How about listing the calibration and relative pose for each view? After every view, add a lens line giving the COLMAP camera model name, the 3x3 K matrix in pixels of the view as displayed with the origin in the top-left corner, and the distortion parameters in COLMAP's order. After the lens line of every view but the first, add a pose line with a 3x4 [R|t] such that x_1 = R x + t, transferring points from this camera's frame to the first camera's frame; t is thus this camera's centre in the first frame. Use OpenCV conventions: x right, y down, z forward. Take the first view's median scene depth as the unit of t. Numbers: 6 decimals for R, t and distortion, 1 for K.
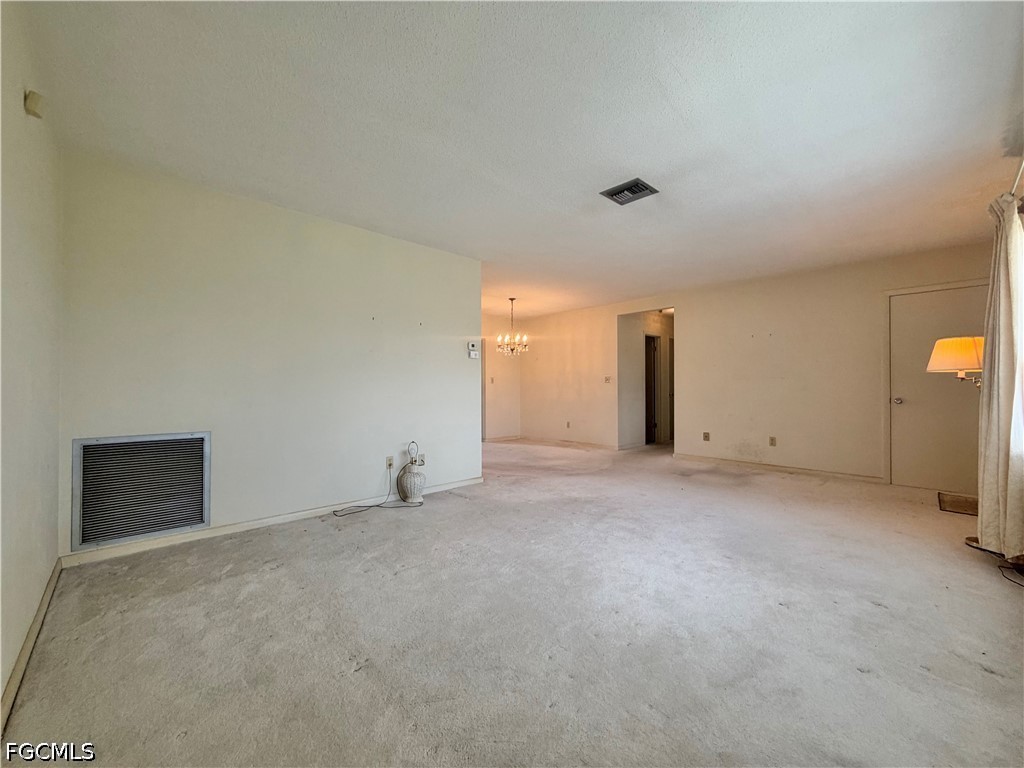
lens RADIAL K [[408.1, 0, 511.0], [0, 408.1, 387.0], [0, 0, 1]] dist [-0.001366, 0.001208]
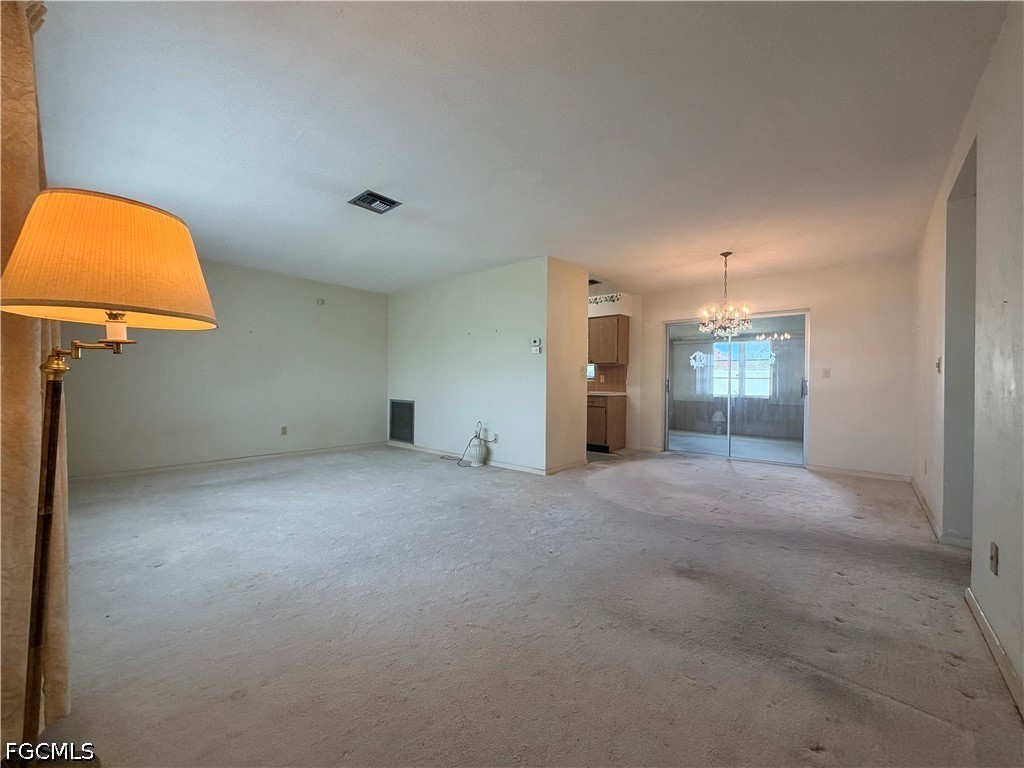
lens RADIAL K [[408.1, 0, 511.8], [0, 408.1, 381.4], [0, 0, 1]] dist [-0.001366, 0.001208]
pose [[0.101354, 0.011107, -0.994788, 1.044364], [-0.004710, 0.999932, 0.010685, -0.010879], [0.994839, 0.003602, 0.101400, 0.926181]]
